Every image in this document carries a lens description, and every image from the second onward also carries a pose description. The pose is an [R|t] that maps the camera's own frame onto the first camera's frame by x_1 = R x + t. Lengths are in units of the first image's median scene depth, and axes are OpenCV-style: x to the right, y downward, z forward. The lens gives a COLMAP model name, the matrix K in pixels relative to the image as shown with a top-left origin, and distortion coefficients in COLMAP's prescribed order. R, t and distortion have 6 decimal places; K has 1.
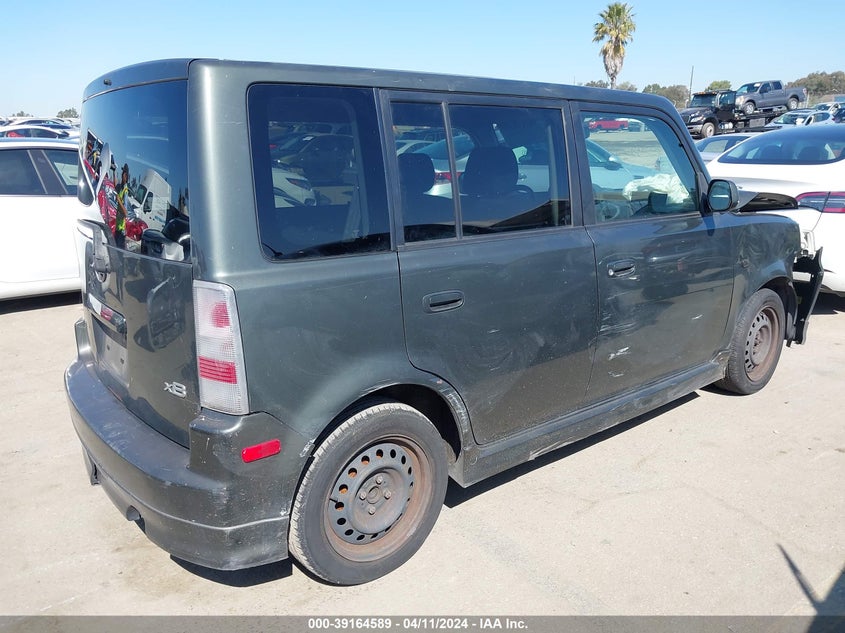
lens RADIAL K [[680.5, 0, 426.5], [0, 680.5, 315.7], [0, 0, 1]] dist [0.008439, 0.002557]
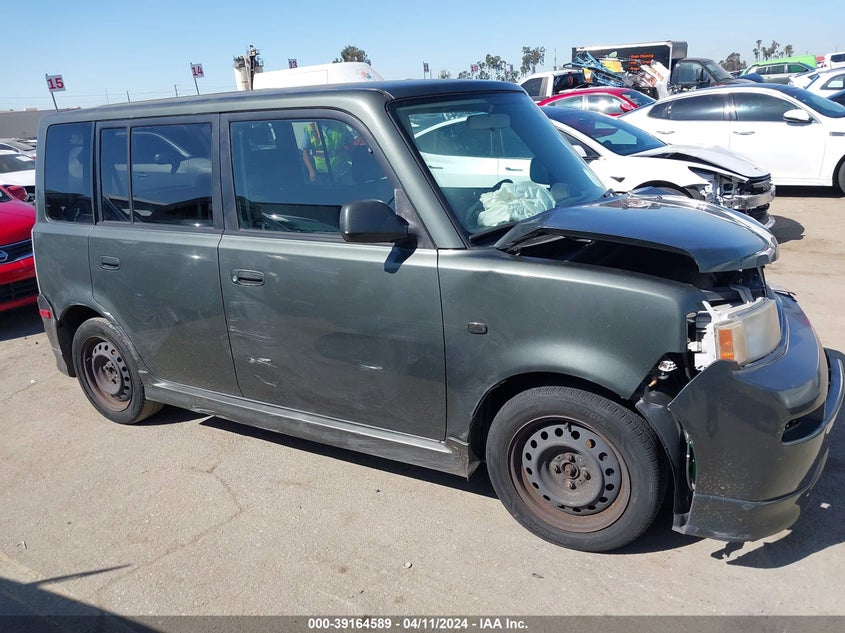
lens RADIAL K [[680.5, 0, 426.5], [0, 680.5, 315.7], [0, 0, 1]] dist [0.008439, 0.002557]
pose [[0.312546, 0.264089, -0.912454, 1.307741], [-0.152301, 0.962081, 0.226284, -0.284886], [0.937614, 0.068244, 0.340915, 0.916353]]
